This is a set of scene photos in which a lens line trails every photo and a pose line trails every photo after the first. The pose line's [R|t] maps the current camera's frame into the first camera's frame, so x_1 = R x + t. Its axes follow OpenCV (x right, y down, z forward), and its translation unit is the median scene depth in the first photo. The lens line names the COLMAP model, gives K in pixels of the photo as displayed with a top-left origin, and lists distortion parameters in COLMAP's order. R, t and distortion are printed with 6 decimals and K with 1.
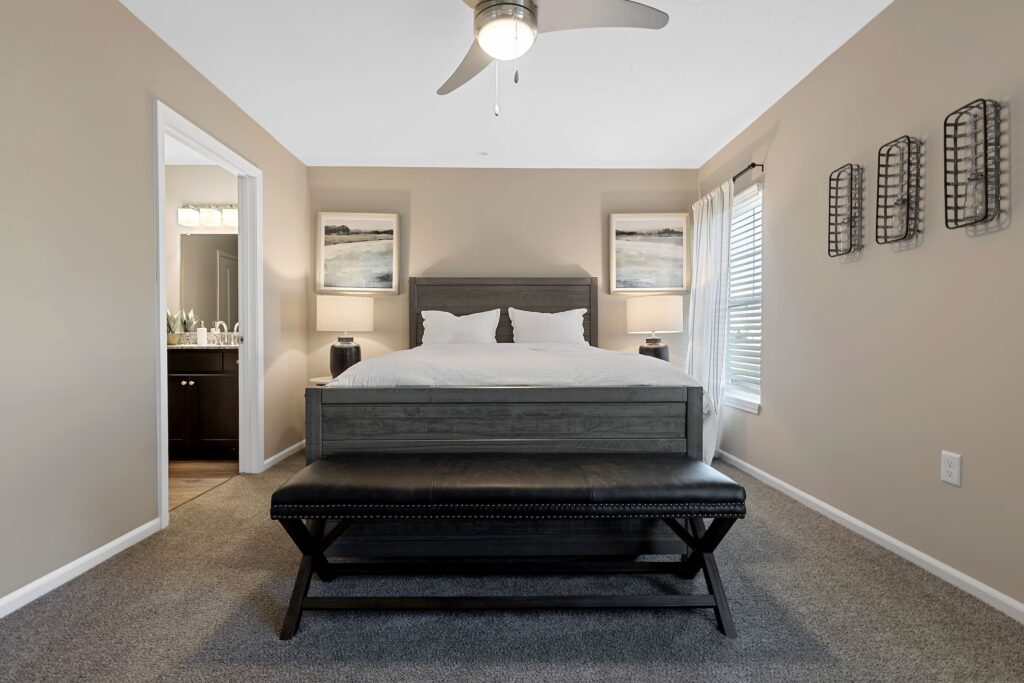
lens RADIAL K [[464.0, 0, 508.1], [0, 464.0, 340.4], [0, 0, 1]] dist [0.000699, -0.000154]
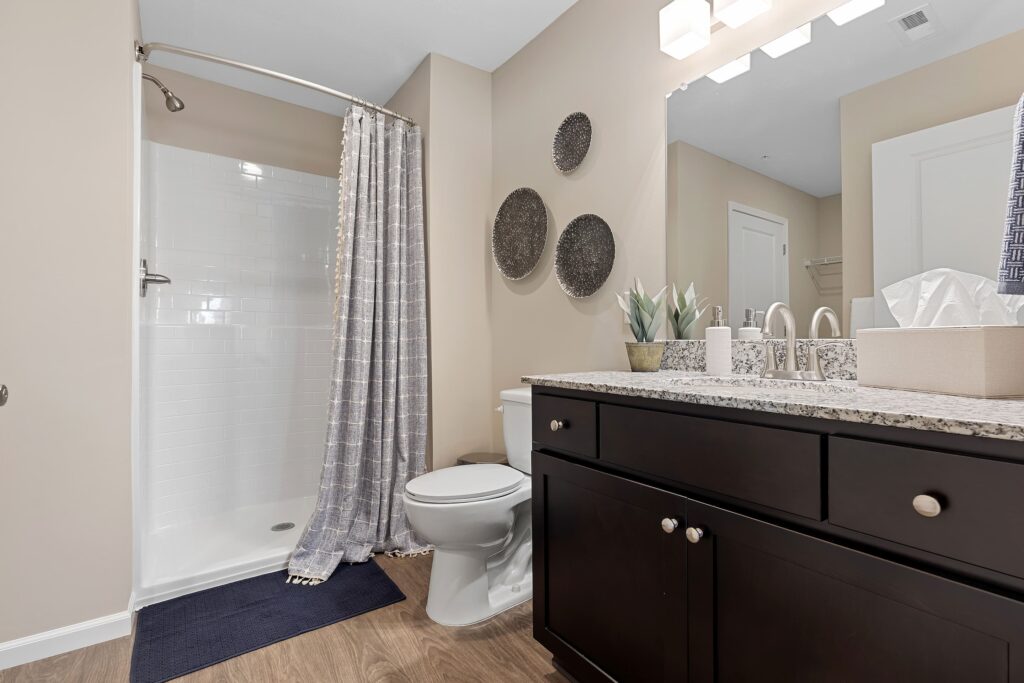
lens RADIAL K [[464.0, 0, 508.1], [0, 464.0, 340.4], [0, 0, 1]] dist [0.000699, -0.000154]
pose [[0.566395, -0.000256, -0.824134, -0.461697], [-0.005087, 0.999980, -0.003806, -0.014636], [0.824118, 0.006348, 0.566383, 0.672688]]
